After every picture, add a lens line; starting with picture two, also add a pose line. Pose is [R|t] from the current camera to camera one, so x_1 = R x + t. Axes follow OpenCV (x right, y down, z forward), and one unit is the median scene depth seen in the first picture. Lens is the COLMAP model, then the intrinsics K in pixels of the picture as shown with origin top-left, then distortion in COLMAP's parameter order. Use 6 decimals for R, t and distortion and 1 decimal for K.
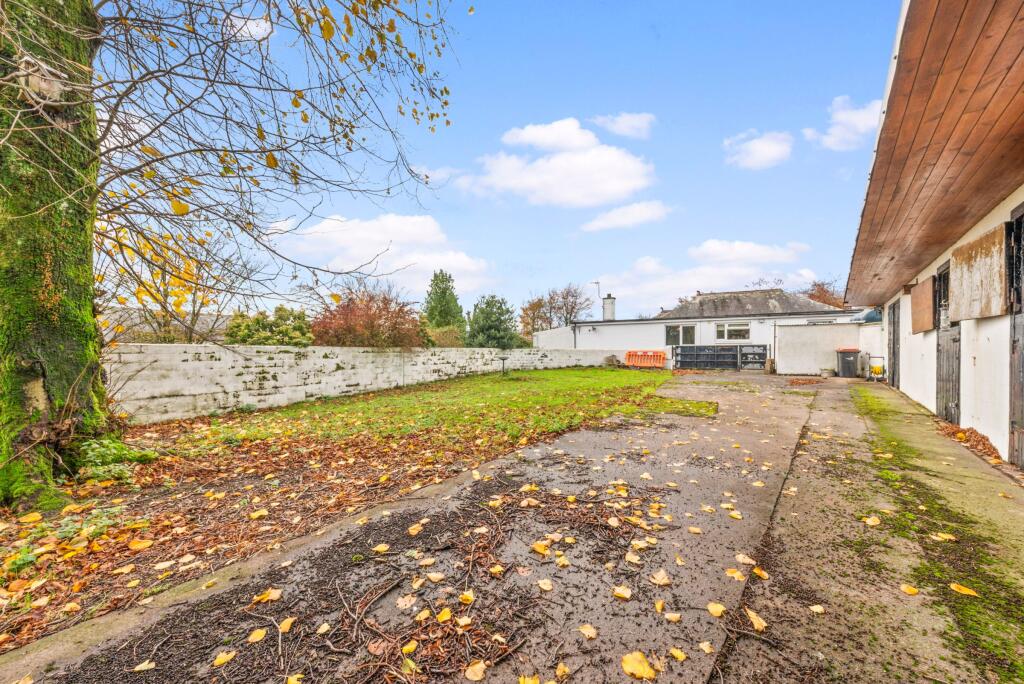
lens RADIAL K [[357.2, 0, 510.2], [0, 357.2, 345.8], [0, 0, 1]] dist [-0.001512, 0.000368]
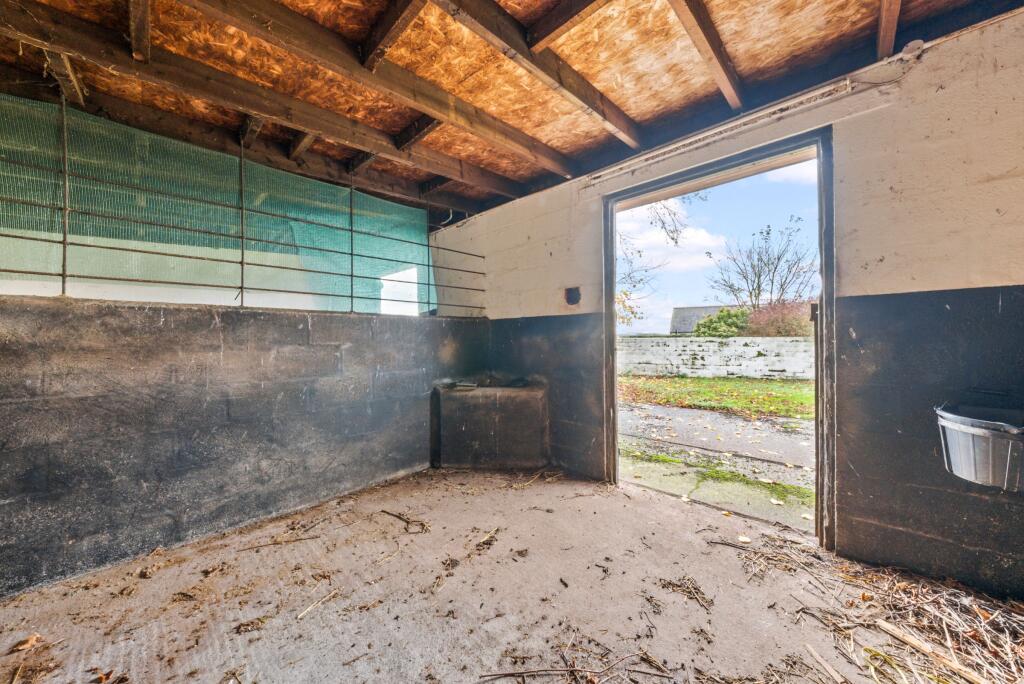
lens RADIAL K [[357.2, 0, 510.4], [0, 357.2, 340.9], [0, 0, 1]] dist [-0.001512, 0.000368]
pose [[-0.029209, 0.002894, -0.999569, 0.835693], [0.022684, 0.999740, 0.002232, -0.006925], [0.999316, -0.022609, -0.029267, 0.215243]]
